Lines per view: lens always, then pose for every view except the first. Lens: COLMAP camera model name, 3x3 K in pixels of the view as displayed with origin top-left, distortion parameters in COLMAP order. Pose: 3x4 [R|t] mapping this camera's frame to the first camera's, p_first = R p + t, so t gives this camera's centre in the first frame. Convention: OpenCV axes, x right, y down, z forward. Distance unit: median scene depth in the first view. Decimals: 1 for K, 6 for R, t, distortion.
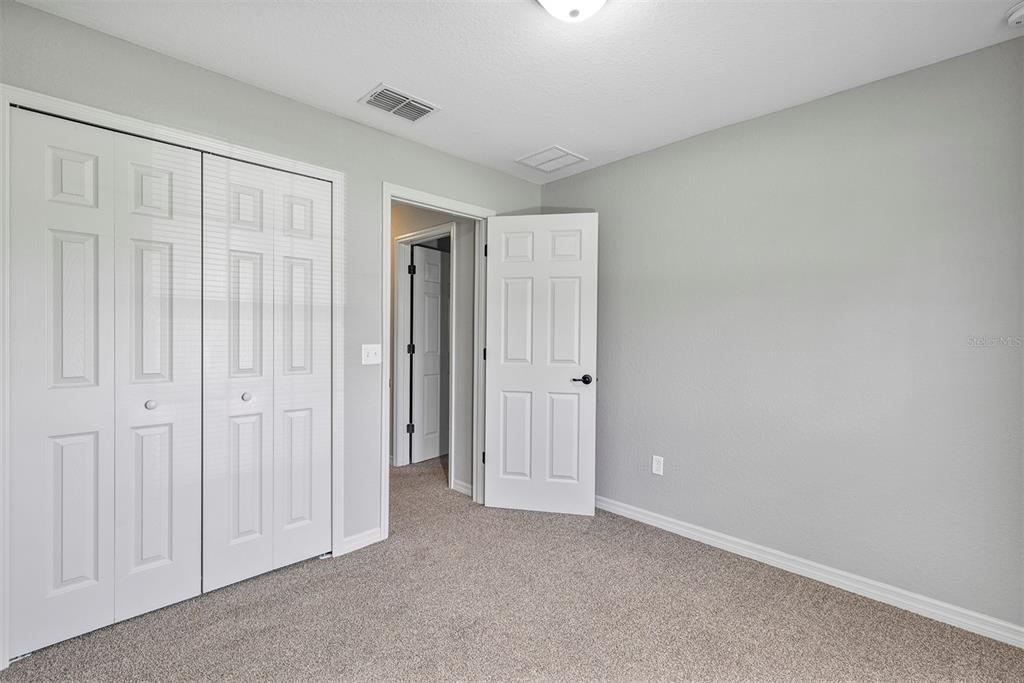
lens RADIAL K [[447.1, 0, 509.4], [0, 447.1, 338.5], [0, 0, 1]] dist [0.011860, -0.000062]
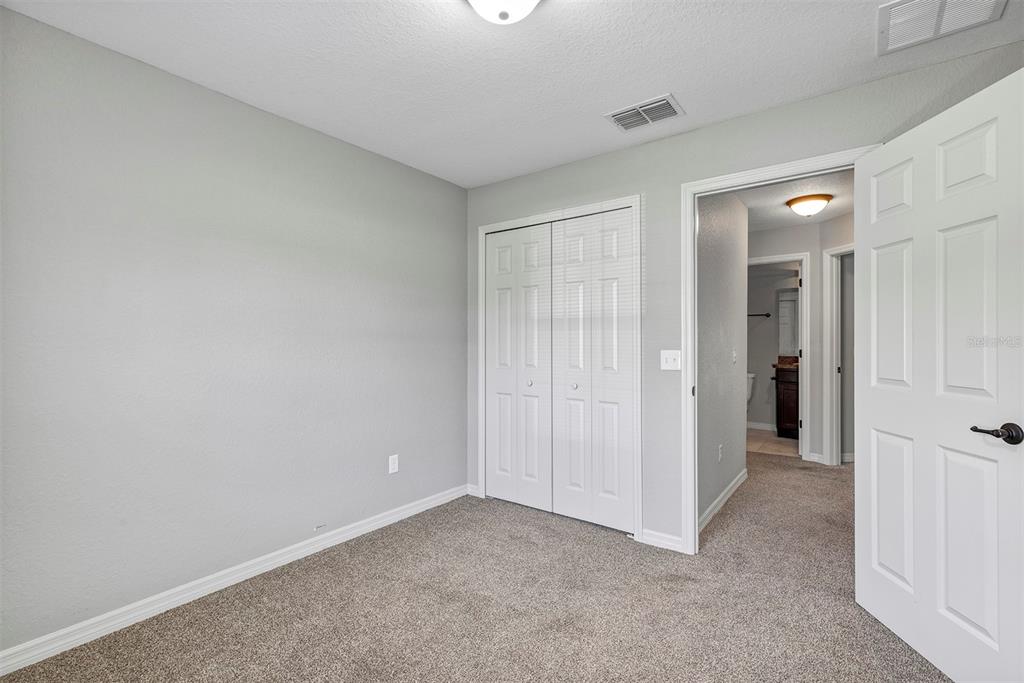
lens RADIAL K [[447.1, 0, 509.5], [0, 447.1, 340.7], [0, 0, 1]] dist [0.011860, -0.000062]
pose [[0.182121, -0.009797, -0.983227, 1.119228], [-0.008803, 0.999894, -0.011593, 0.011736], [0.983237, 0.010767, 0.182016, 0.833846]]
